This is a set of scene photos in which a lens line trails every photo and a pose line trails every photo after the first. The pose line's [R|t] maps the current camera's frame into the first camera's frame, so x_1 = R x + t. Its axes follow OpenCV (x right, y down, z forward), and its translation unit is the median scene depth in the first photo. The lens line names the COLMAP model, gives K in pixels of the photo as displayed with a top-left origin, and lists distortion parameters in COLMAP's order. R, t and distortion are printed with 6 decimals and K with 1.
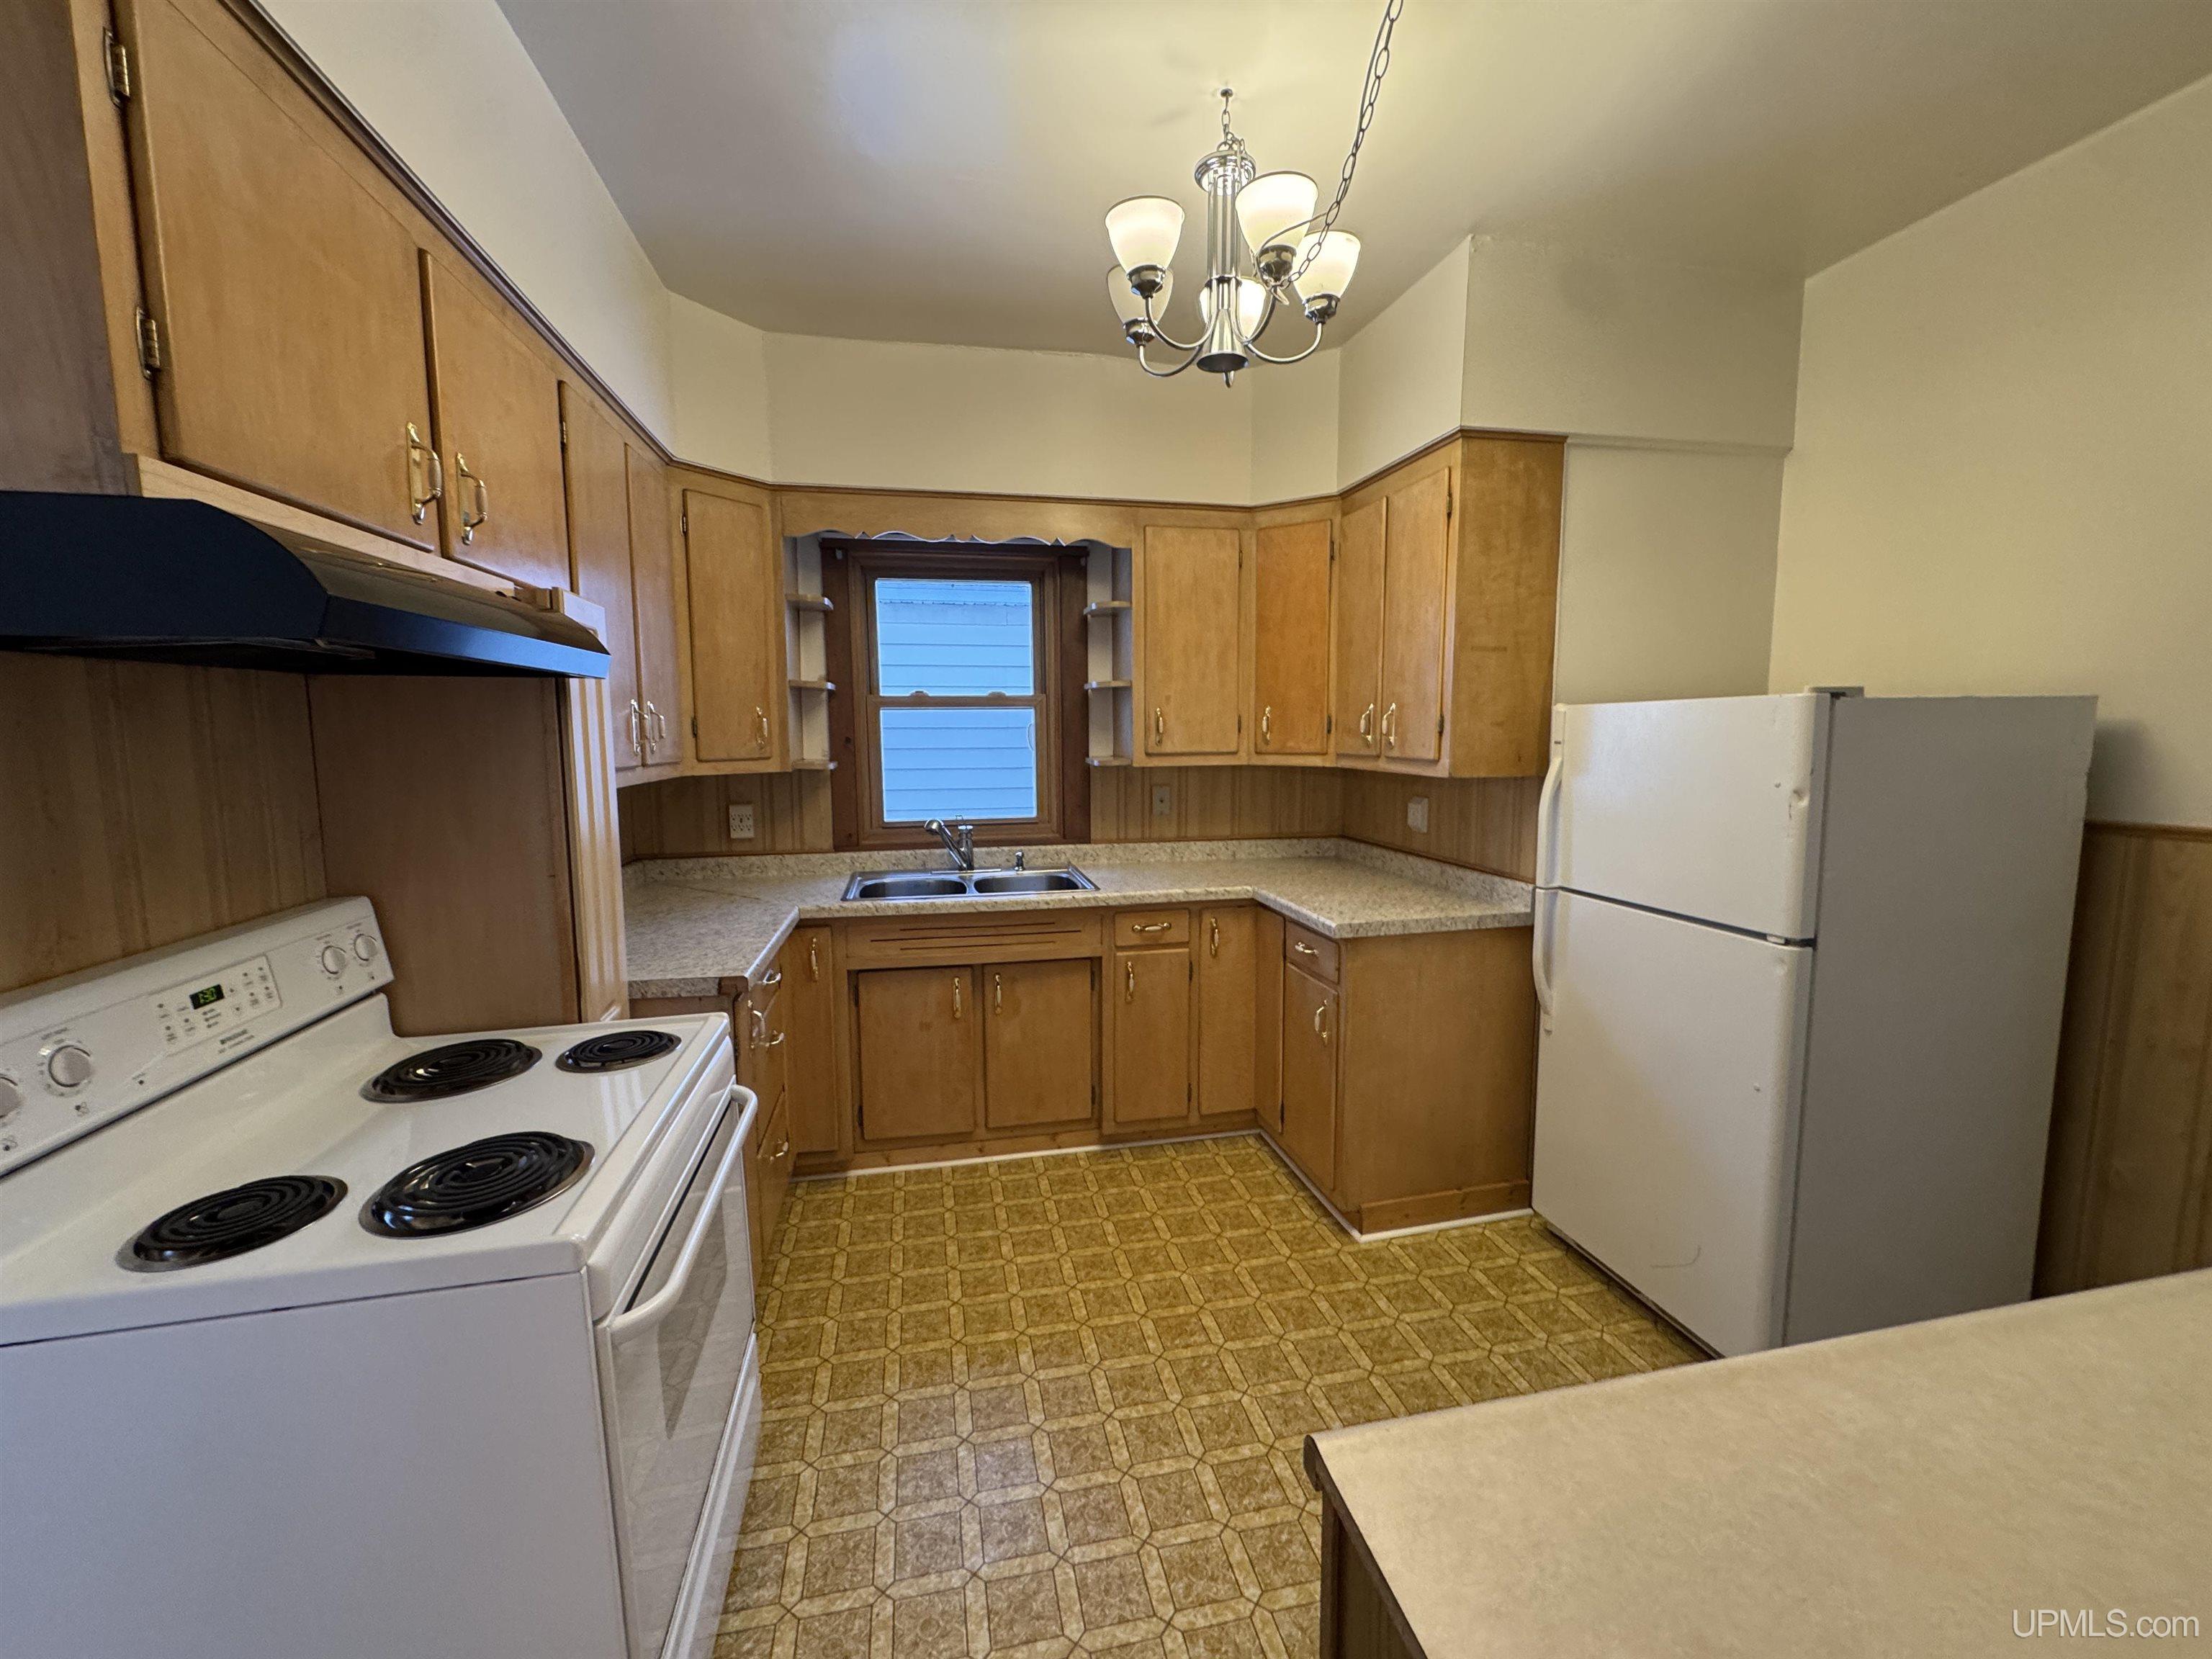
lens RADIAL K [[879.3, 0, 1103.9], [0, 879.3, 824.5], [0, 0, 1]] dist [-0.005134, 0.000372]
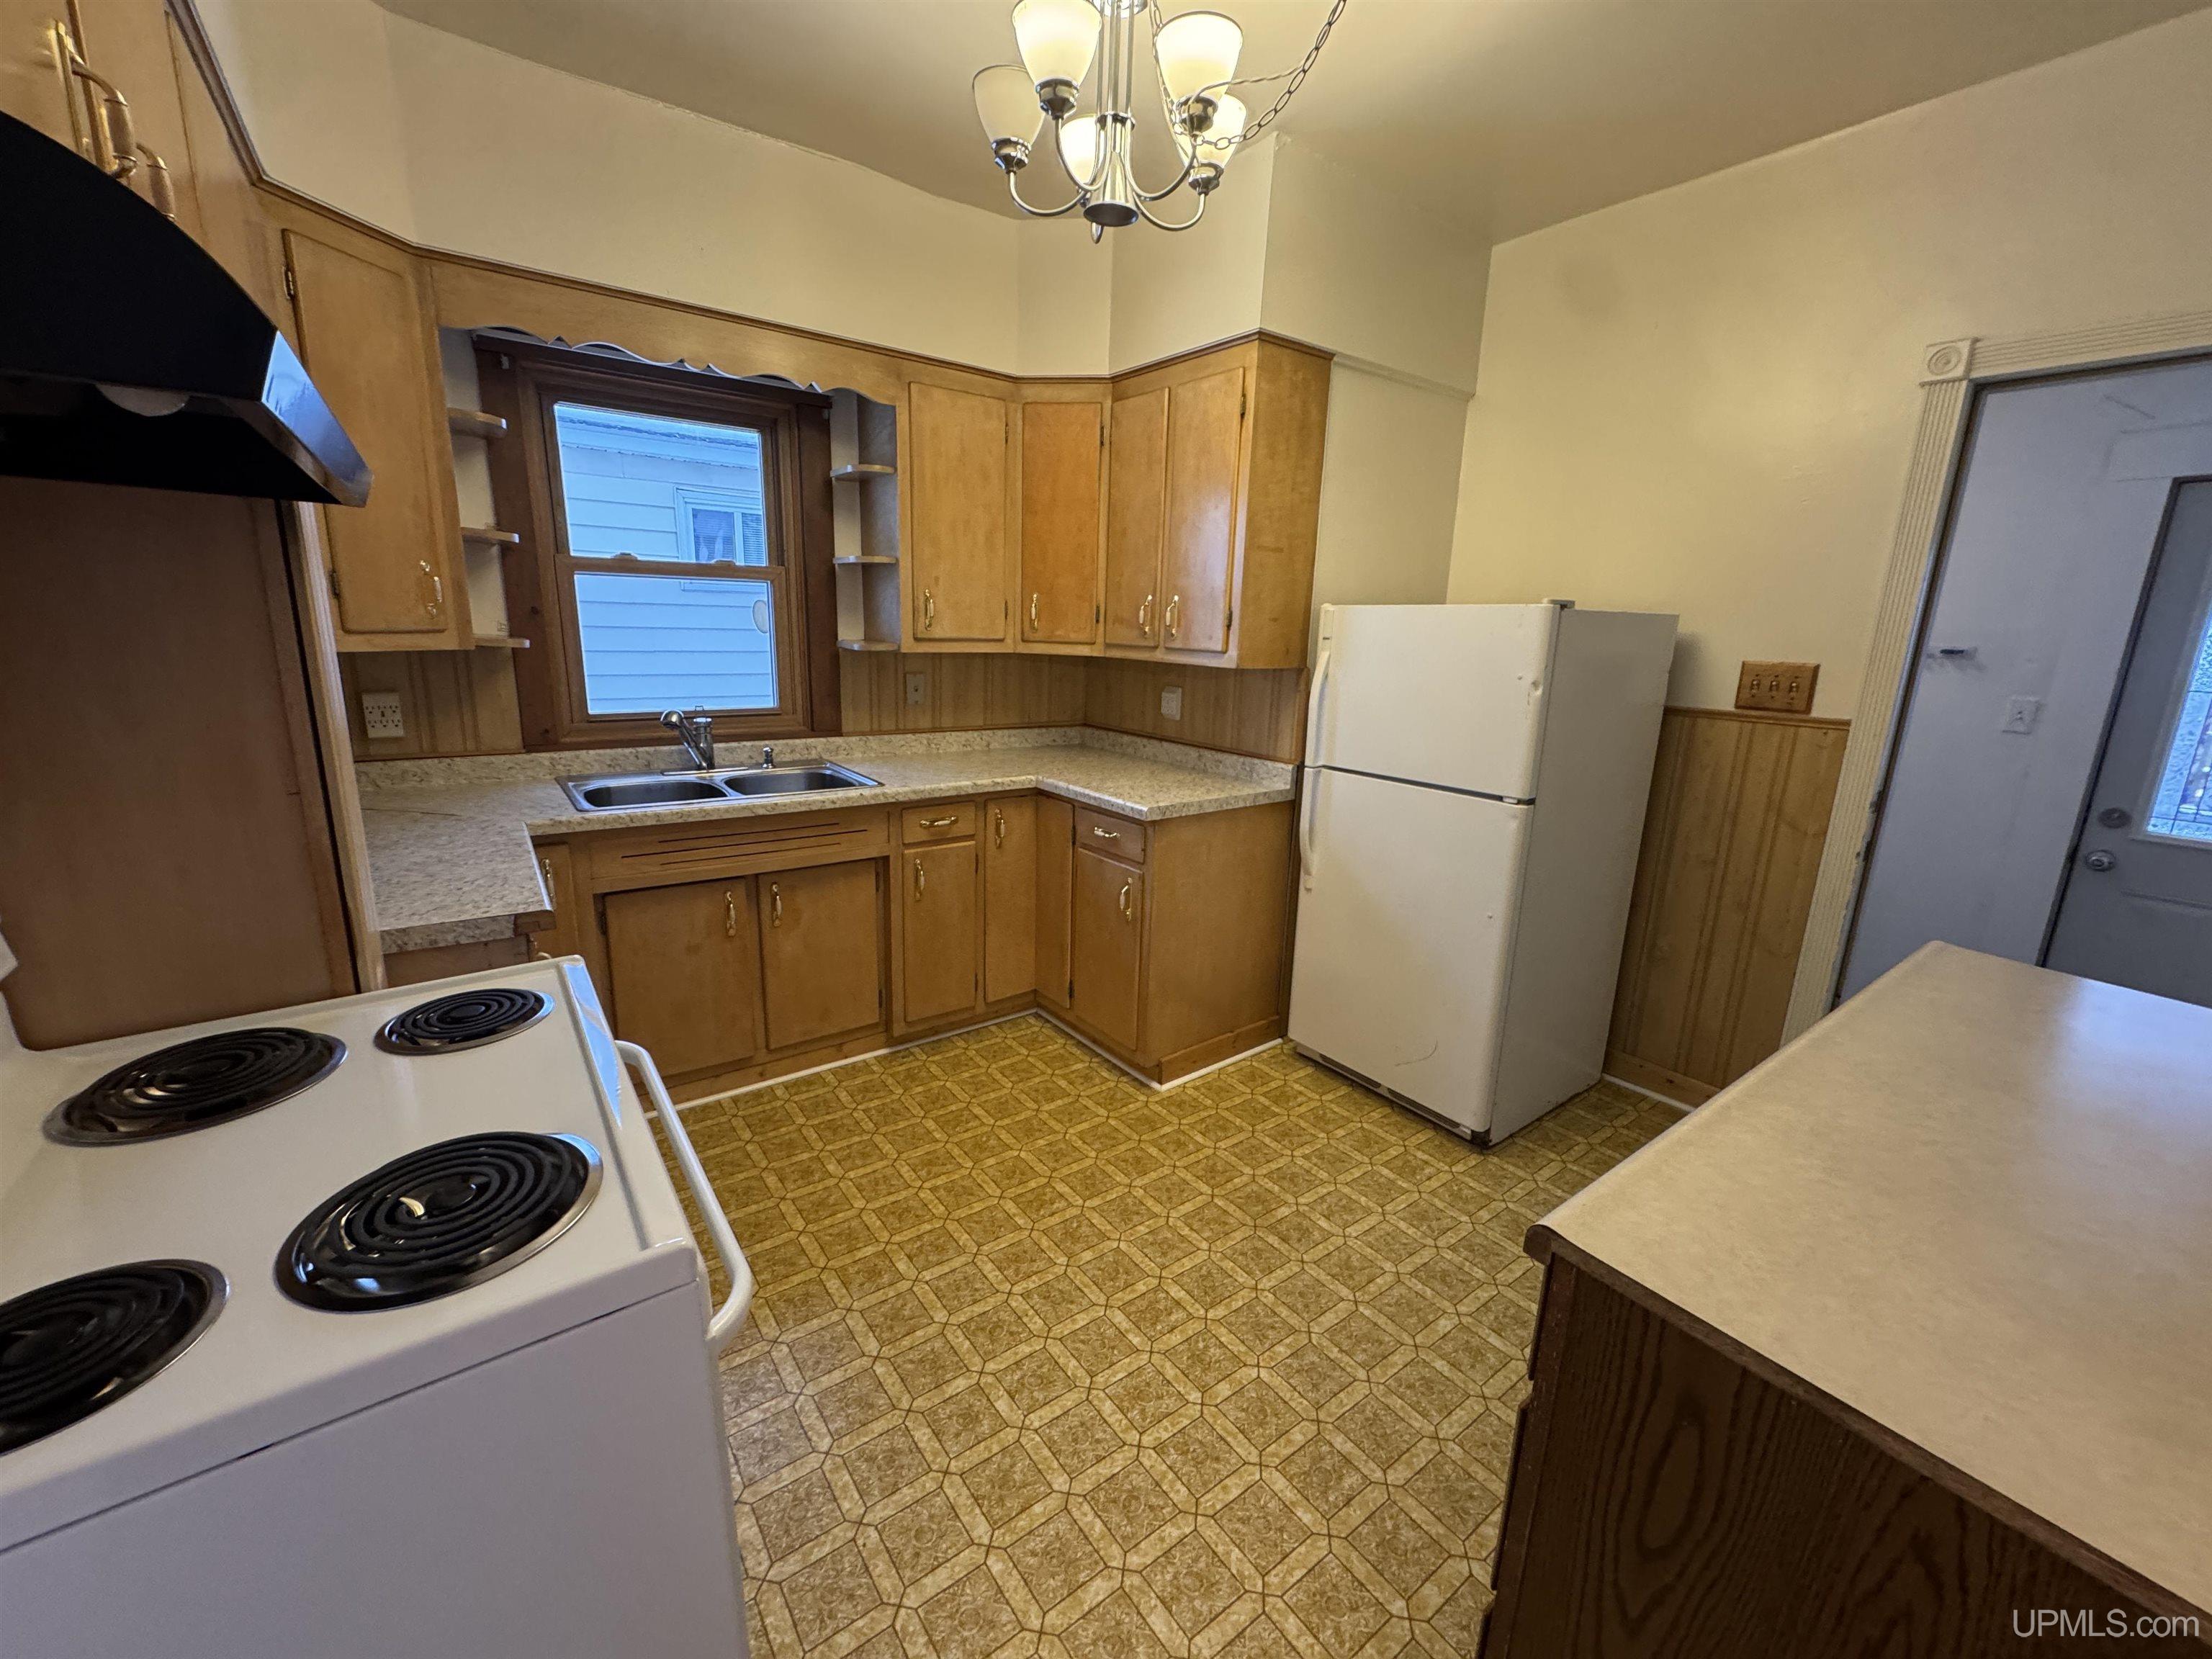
lens RADIAL K [[879.3, 0, 1103.9], [0, 879.3, 824.5], [0, 0, 1]] dist [-0.005134, 0.000372]
pose [[0.908244, -0.059799, 0.414145, -0.208396], [0.008267, 0.992107, 0.125124, 0.000710], [-0.418359, -0.110219, 0.901570, 0.062873]]
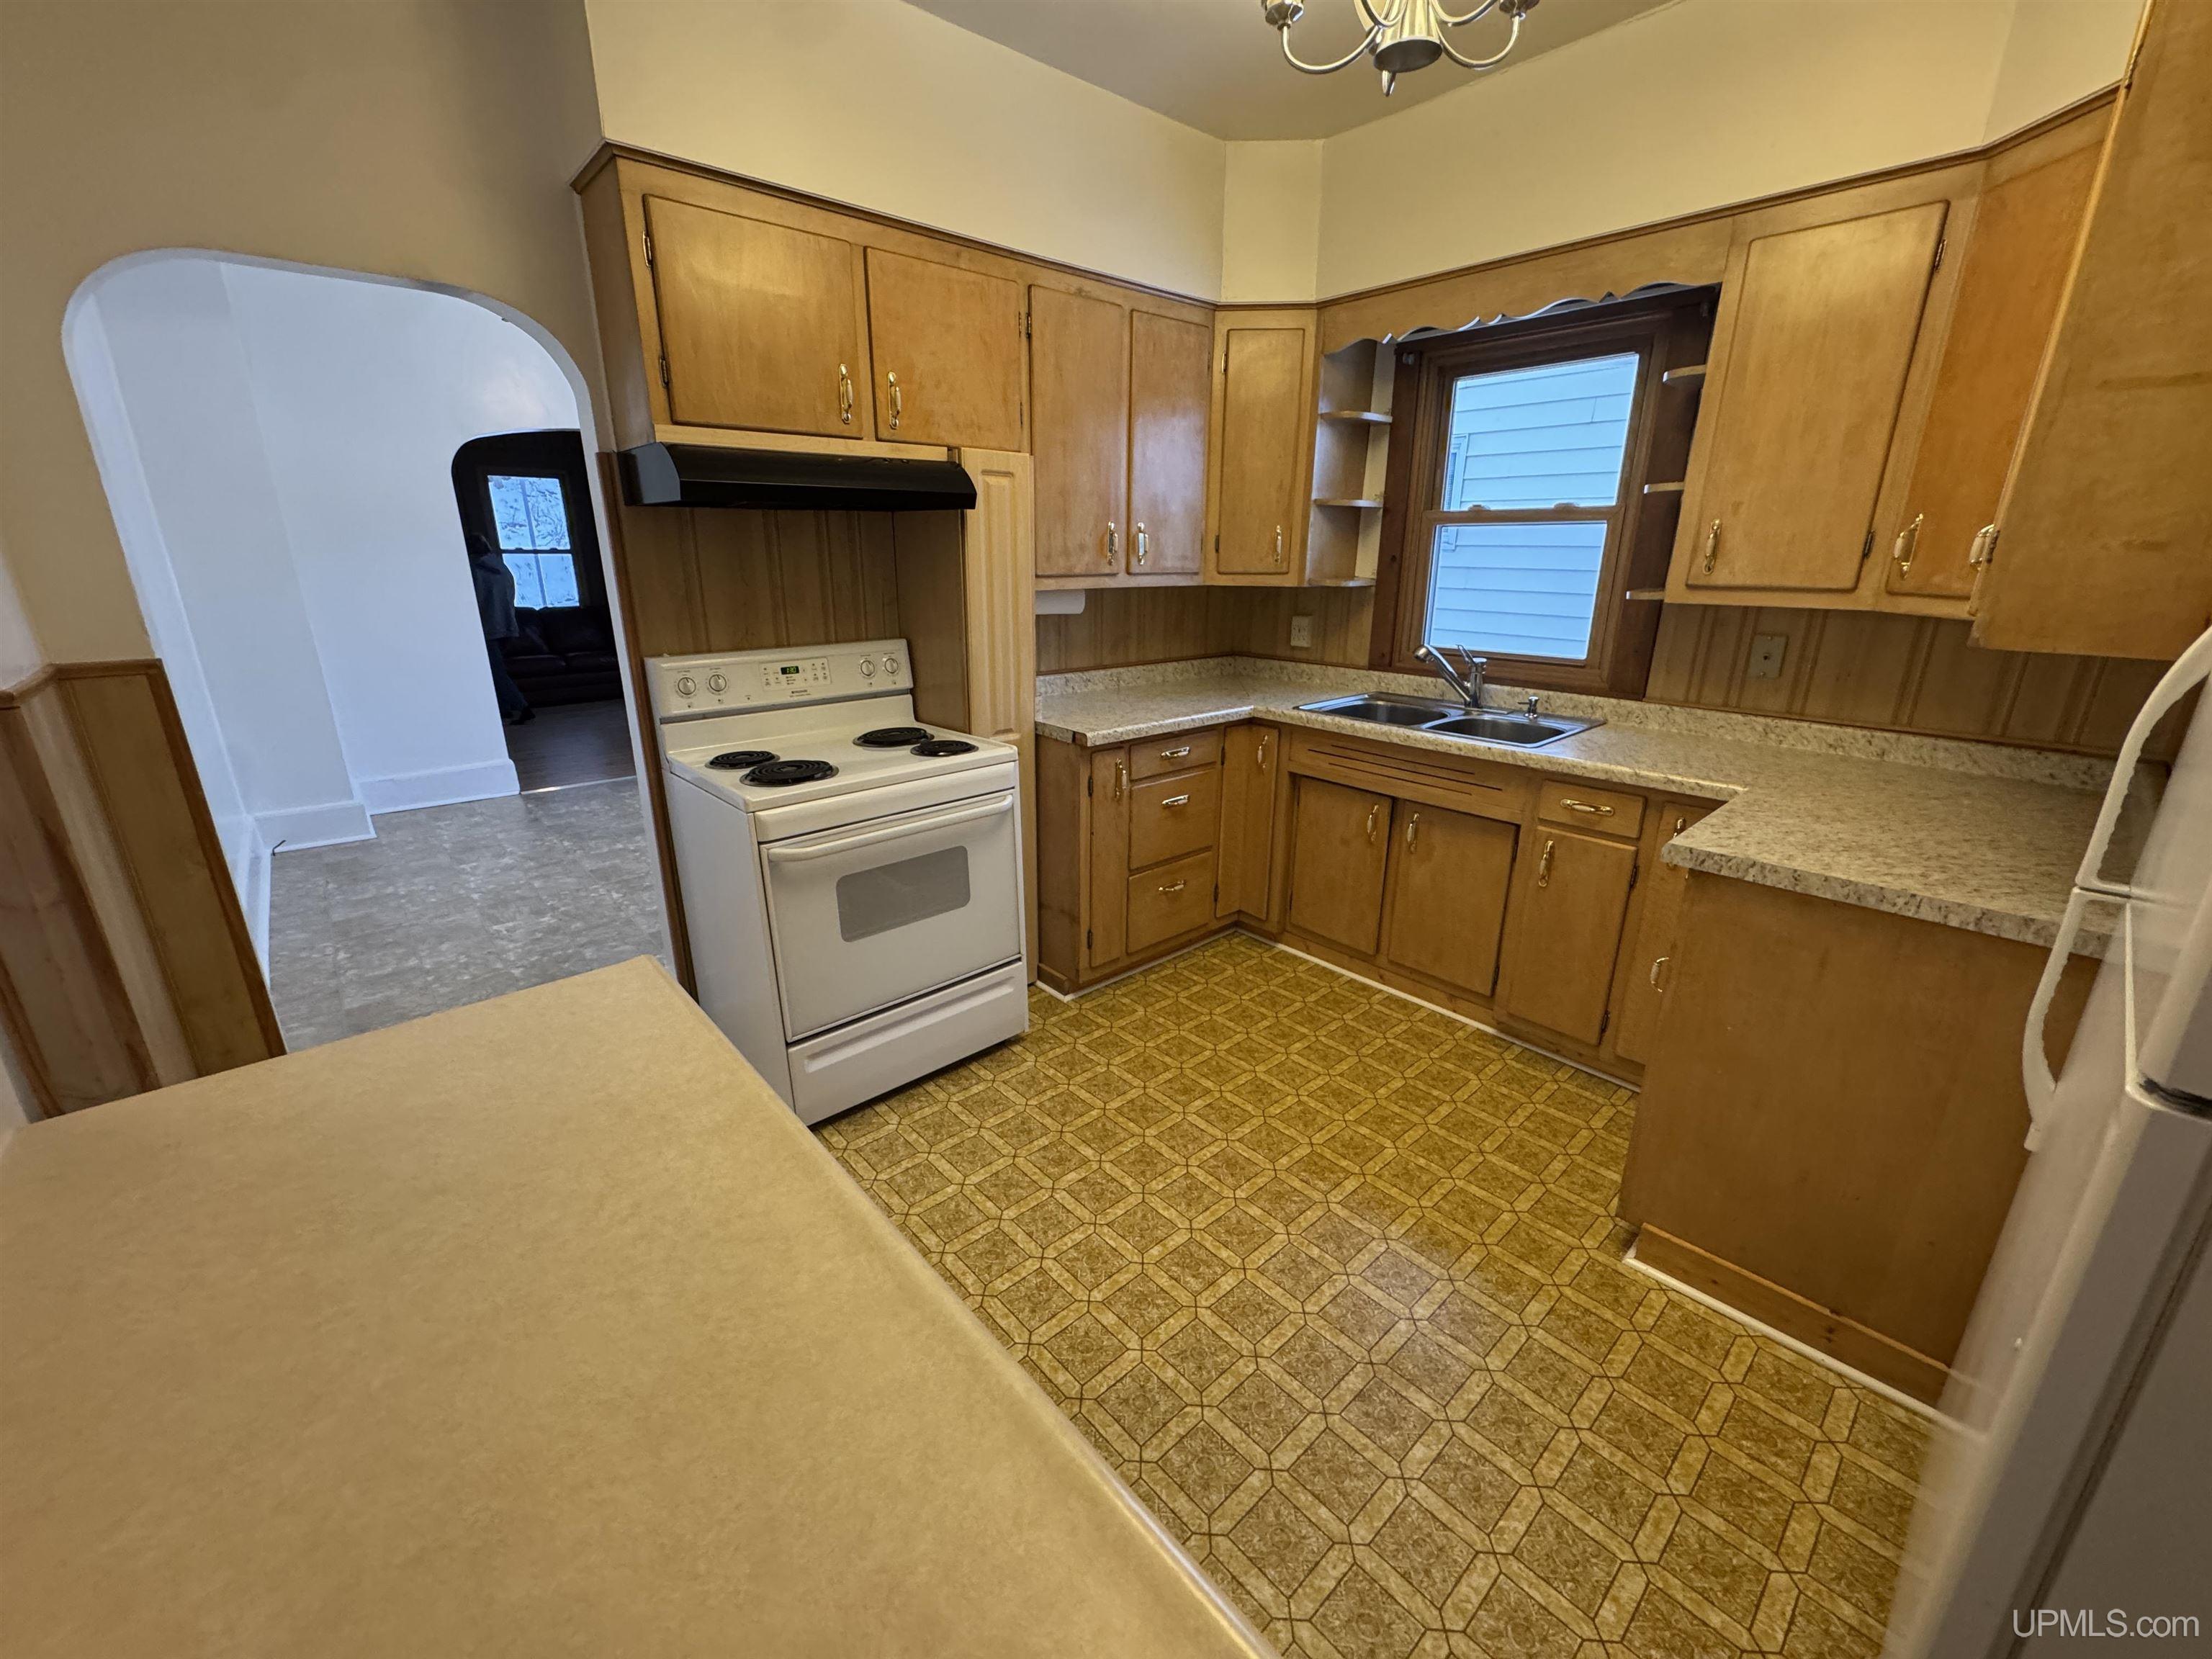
lens RADIAL K [[879.3, 0, 1103.9], [0, 879.3, 824.5], [0, 0, 1]] dist [-0.005134, 0.000372]
pose [[0.501239, 0.267385, -0.822961, 0.570783], [-0.101429, 0.962659, 0.250997, -0.027776], [0.859344, -0.042337, 0.509643, 0.243069]]
